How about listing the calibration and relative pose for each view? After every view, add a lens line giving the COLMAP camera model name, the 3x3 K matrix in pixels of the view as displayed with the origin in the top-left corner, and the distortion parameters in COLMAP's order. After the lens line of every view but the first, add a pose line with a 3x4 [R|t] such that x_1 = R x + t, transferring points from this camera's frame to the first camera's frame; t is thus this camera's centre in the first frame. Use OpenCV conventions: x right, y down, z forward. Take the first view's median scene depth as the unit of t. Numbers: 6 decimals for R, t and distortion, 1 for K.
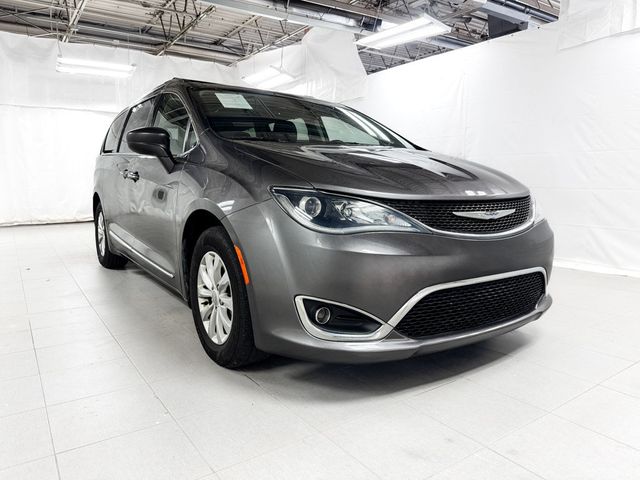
lens RADIAL K [[456.7, 0, 320.0], [0, 456.7, 240.0], [0, 0, 1]] dist [0.004450, -0.005544]
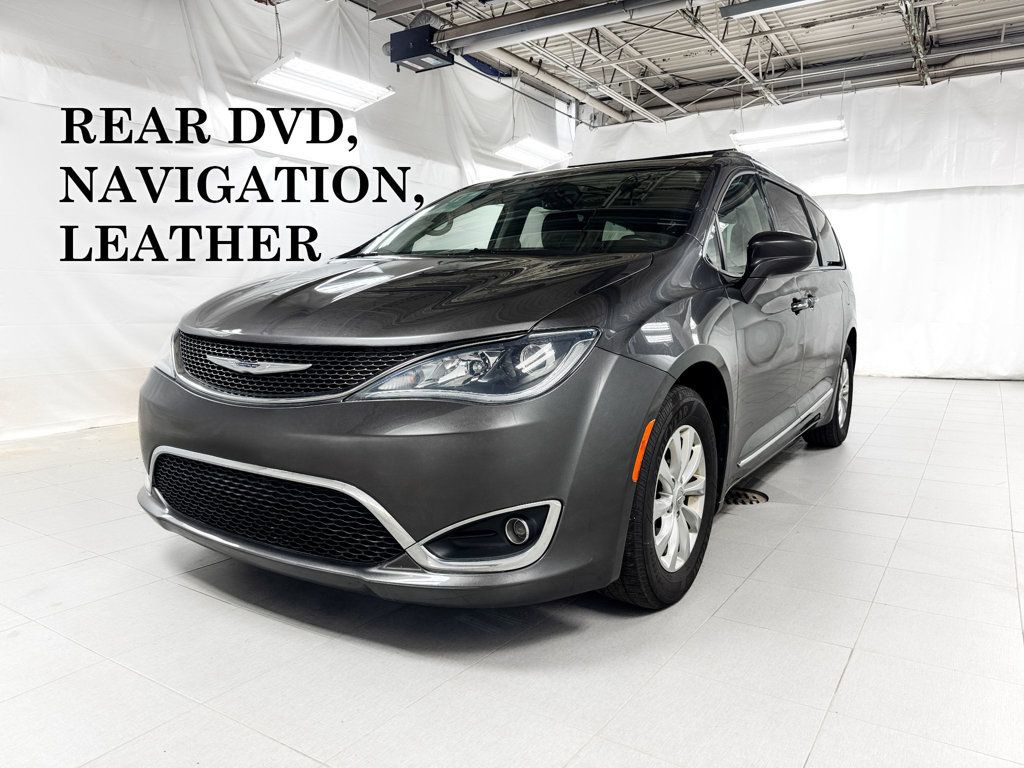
lens RADIAL K [[738.0, 0, 512.0], [0, 738.0, 384.0], [0, 0, 1]] dist [0.021362, -0.005681]
pose [[0.389823, 0.110921, -0.914185, 0.395491], [-0.131604, 0.989240, 0.063909, -0.039304], [0.911438, 0.095397, 0.400226, 0.251781]]
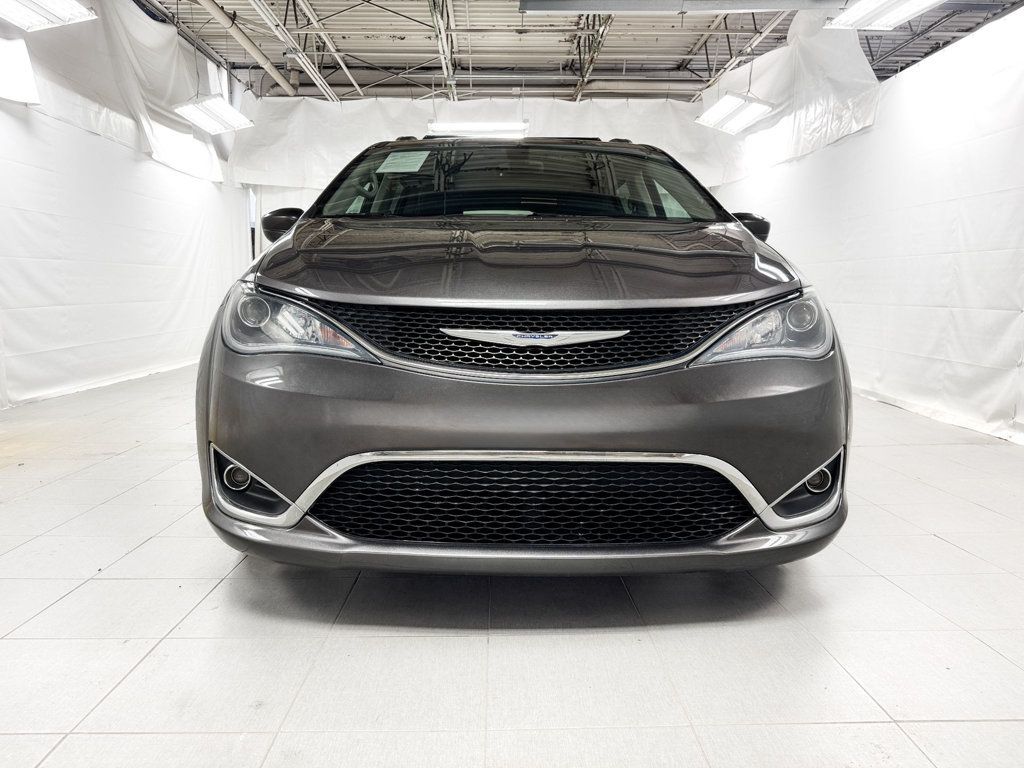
lens RADIAL K [[731.7, 0, 512.0], [0, 731.7, 384.0], [0, 0, 1]] dist [0.027897, -0.002426]
pose [[0.835445, 0.072205, -0.544811, 0.221272], [-0.075582, 0.997007, 0.016233, -0.003916], [0.544352, 0.027616, 0.838402, 0.077191]]
